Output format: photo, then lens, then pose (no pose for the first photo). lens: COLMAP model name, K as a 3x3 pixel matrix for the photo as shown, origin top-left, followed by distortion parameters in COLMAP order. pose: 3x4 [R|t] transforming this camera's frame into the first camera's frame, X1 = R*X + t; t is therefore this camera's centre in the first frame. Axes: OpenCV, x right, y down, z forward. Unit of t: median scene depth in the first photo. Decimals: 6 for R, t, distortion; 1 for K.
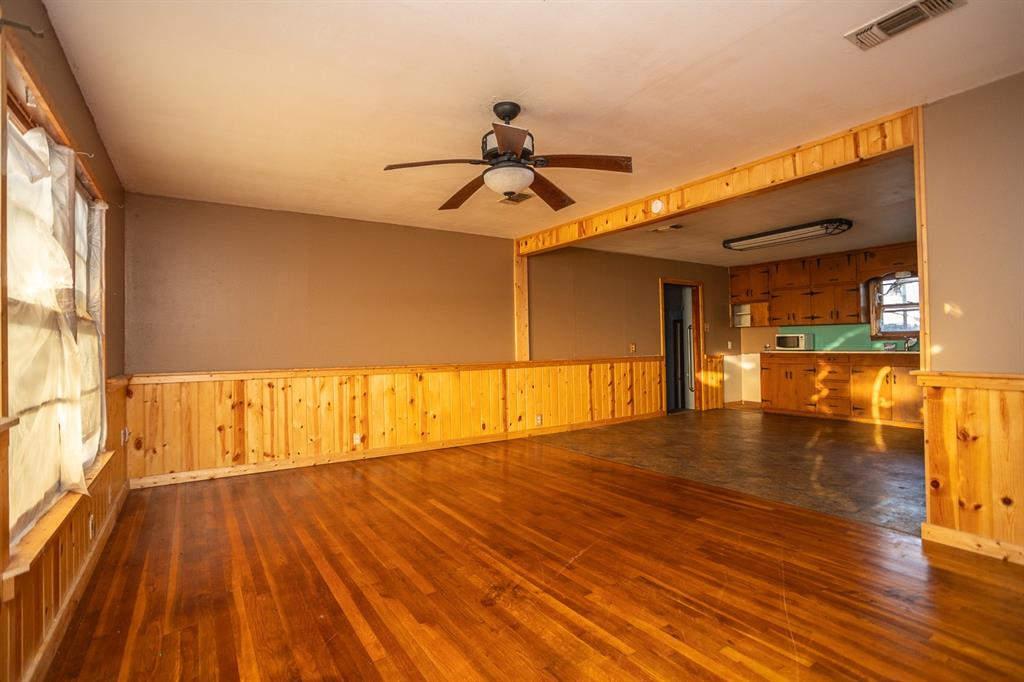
lens RADIAL K [[509.1, 0, 507.7], [0, 509.1, 339.9], [0, 0, 1]] dist [-0.034690, 0.019834]
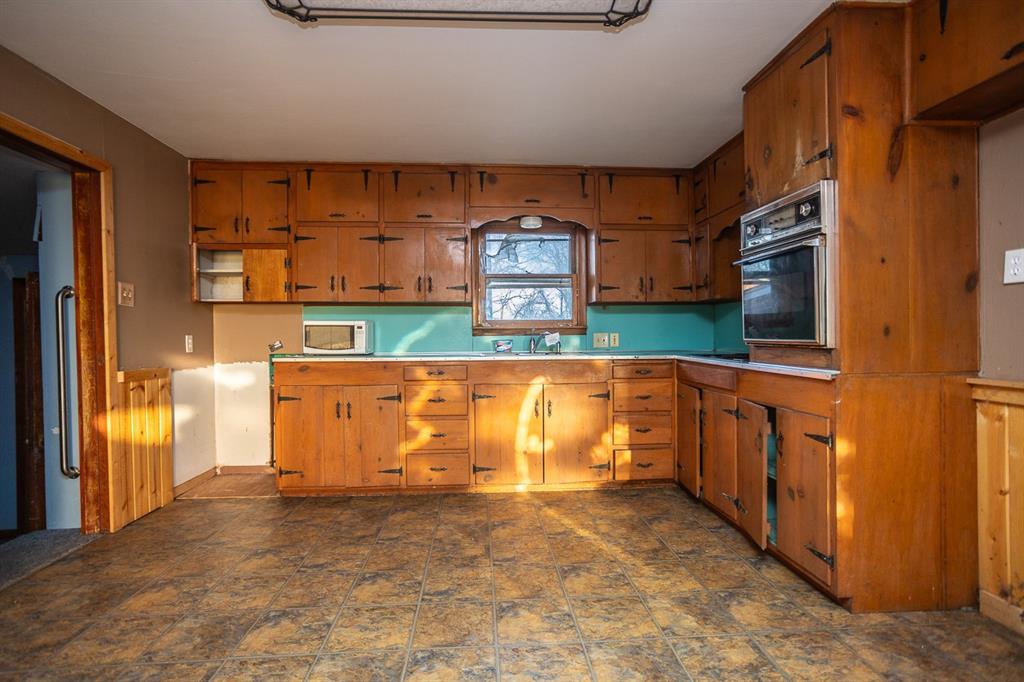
lens RADIAL K [[481.5, 0, 508.5], [0, 481.5, 337.9], [0, 0, 1]] dist [-0.004478, 0.001266]
pose [[0.486698, 0.007718, 0.873536, 0.232465], [-0.010358, 0.999942, -0.003064, 0.004581], [-0.873509, -0.007557, 0.486750, 0.608520]]
